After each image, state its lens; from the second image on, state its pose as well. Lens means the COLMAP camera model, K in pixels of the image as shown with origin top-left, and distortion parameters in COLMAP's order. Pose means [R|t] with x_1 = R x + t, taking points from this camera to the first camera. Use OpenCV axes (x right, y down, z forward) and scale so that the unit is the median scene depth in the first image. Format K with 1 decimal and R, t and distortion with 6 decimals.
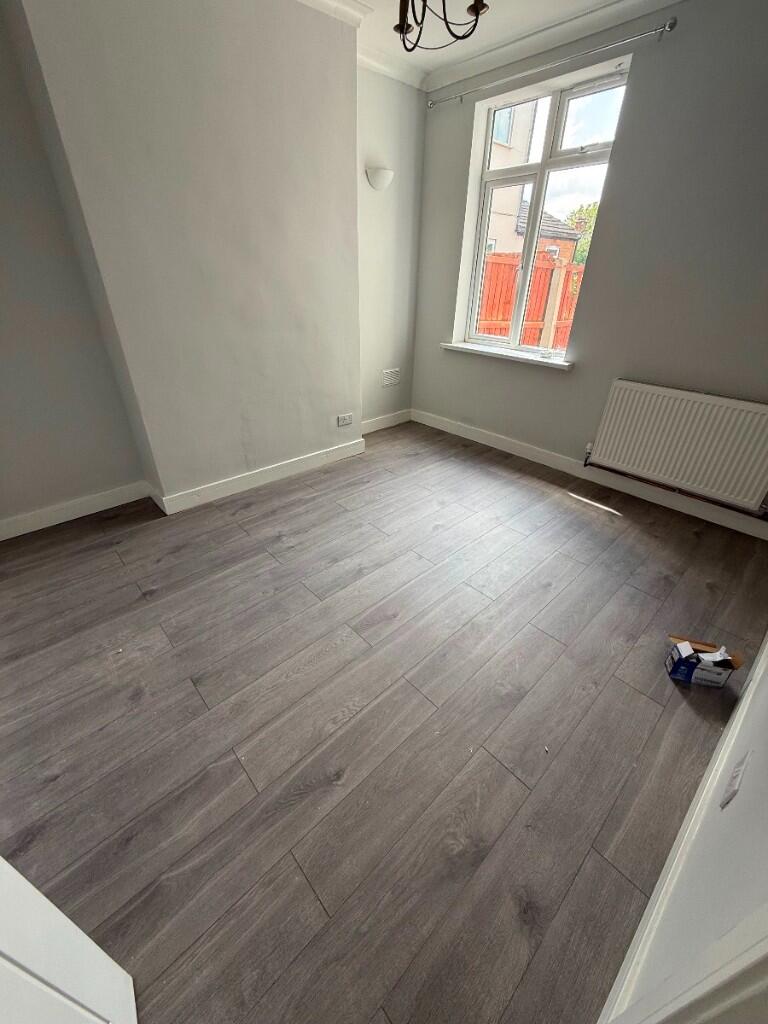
lens RADIAL K [[409.4, 0, 381.9], [0, 409.4, 507.0], [0, 0, 1]] dist [-0.002847, 0.000894]
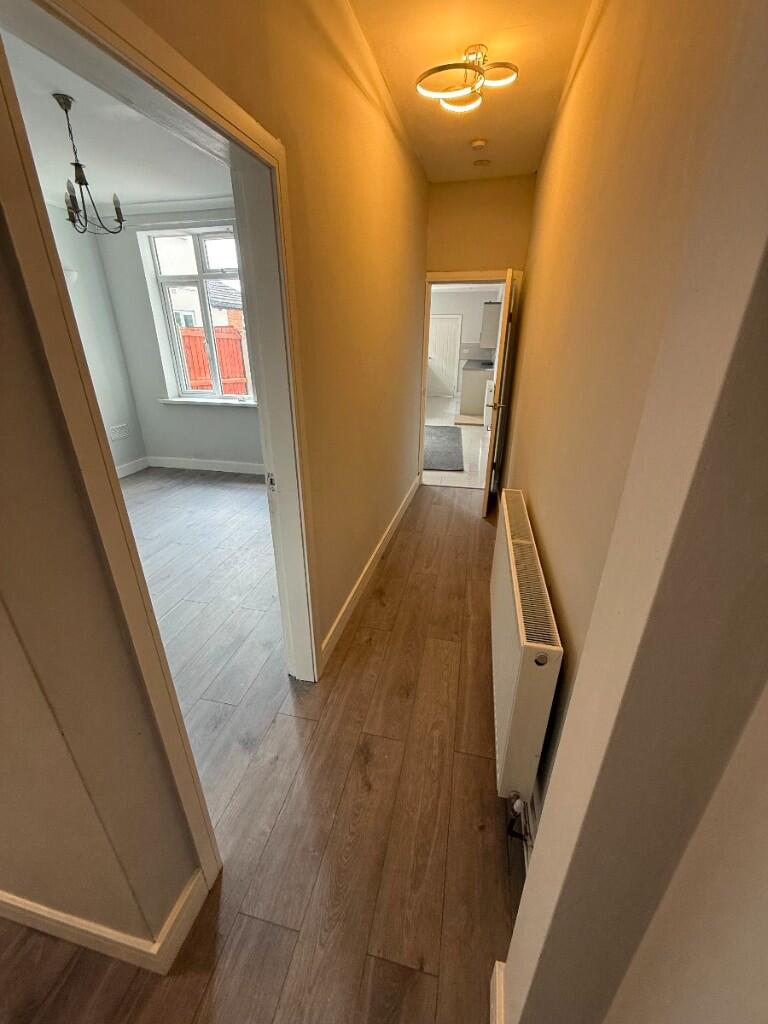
lens RADIAL K [[409.4, 0, 386.7], [0, 409.4, 511.7], [0, 0, 1]] dist [-0.002847, 0.000894]
pose [[0.817769, -0.234784, 0.525481, -0.029721], [0.291893, 0.956067, -0.027084, 0.216724], [-0.496037, 0.175533, 0.850374, -0.453016]]
